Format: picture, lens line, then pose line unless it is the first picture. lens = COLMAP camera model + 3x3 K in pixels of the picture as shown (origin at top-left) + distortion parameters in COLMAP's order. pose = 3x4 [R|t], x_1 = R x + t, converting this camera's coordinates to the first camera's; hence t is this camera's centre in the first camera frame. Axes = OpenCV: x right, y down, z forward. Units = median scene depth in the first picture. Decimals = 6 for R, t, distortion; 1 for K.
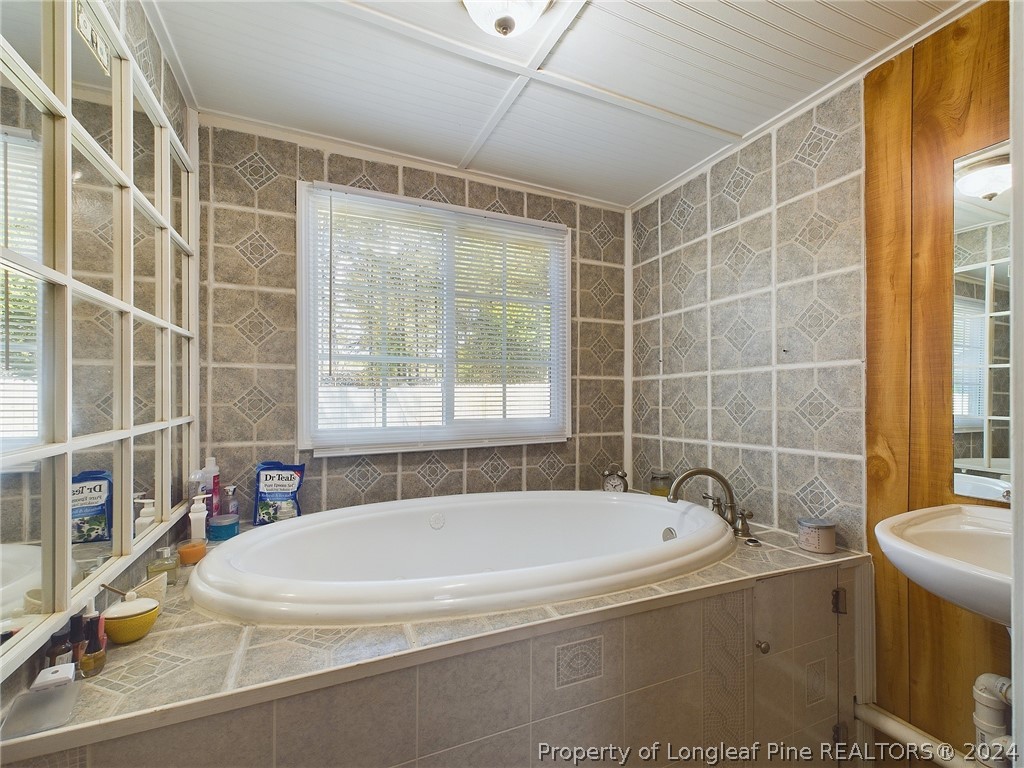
lens RADIAL K [[447.5, 0, 512.6], [0, 447.5, 391.0], [0, 0, 1]] dist [-0.001069, -0.000576]
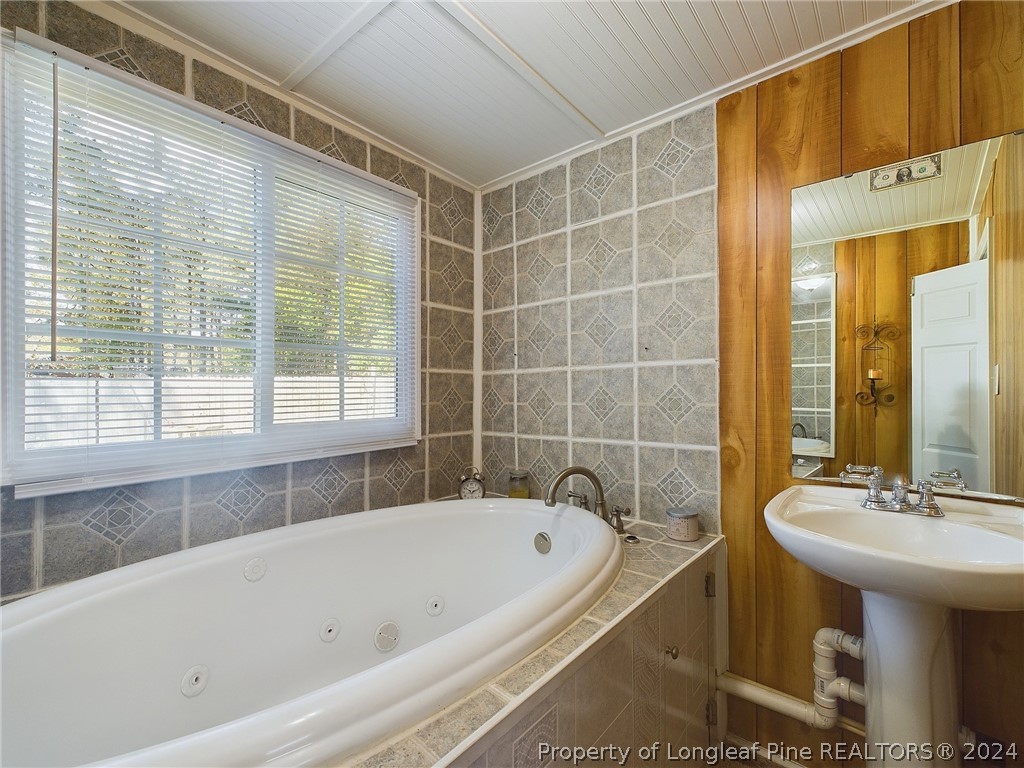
lens RADIAL K [[447.5, 0, 512.8], [0, 447.5, 385.2], [0, 0, 1]] dist [-0.001069, -0.000576]
pose [[0.896629, 0.002680, 0.442774, -0.120435], [-0.003371, 0.999994, 0.000774, -0.003797], [-0.442770, -0.002187, 0.896633, 0.189566]]
